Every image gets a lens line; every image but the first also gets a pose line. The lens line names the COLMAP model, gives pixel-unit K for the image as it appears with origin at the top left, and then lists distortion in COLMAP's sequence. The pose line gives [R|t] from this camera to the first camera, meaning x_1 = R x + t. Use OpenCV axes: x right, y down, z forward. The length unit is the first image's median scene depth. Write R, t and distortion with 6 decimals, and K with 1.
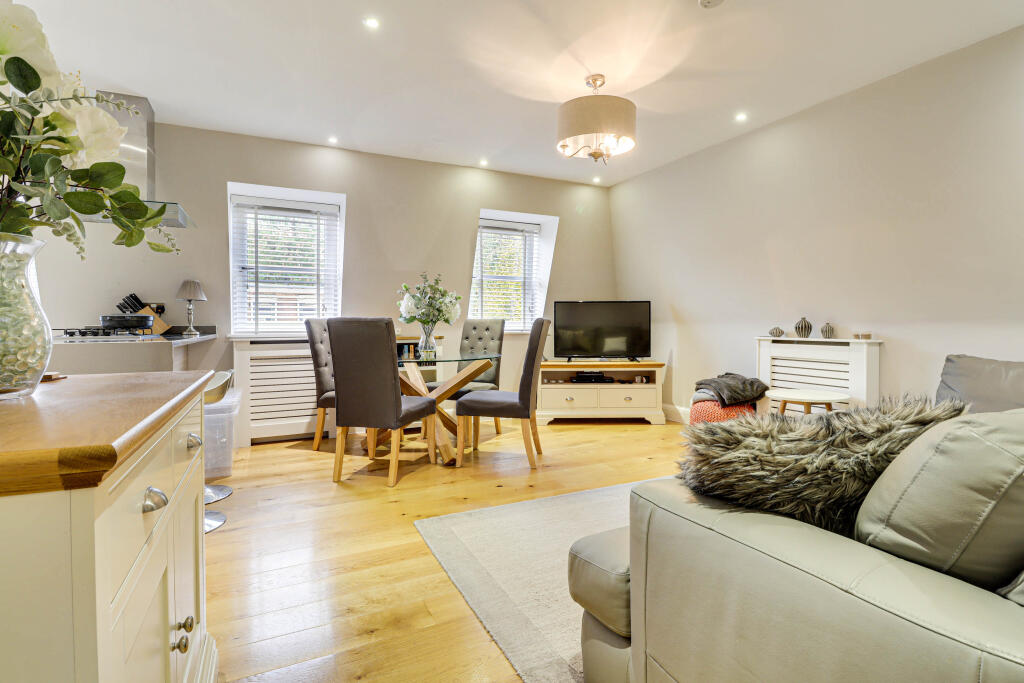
lens RADIAL K [[489.4, 0, 502.4], [0, 489.4, 326.8], [0, 0, 1]] dist [-0.010553, -0.001483]
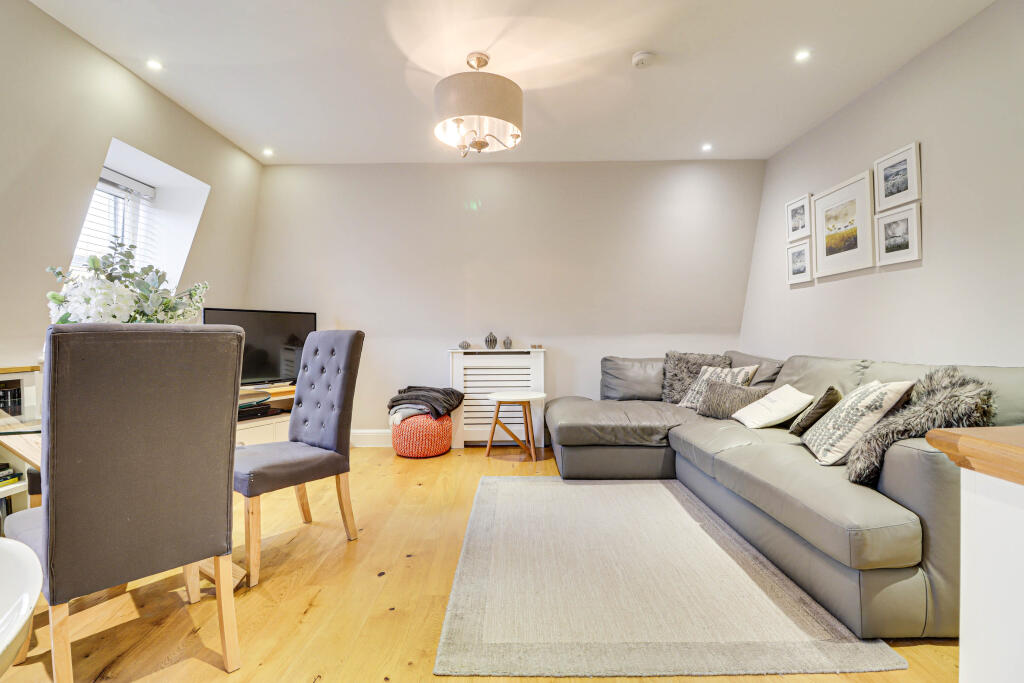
lens RADIAL K [[489.4, 0, 511.4], [0, 489.4, 340.7], [0, 0, 1]] dist [-0.010553, -0.001483]
pose [[0.441179, -0.009051, 0.897373, -0.440926], [0.015654, 0.999875, 0.002388, -0.000720], [-0.897282, 0.012994, 0.441266, 0.433090]]
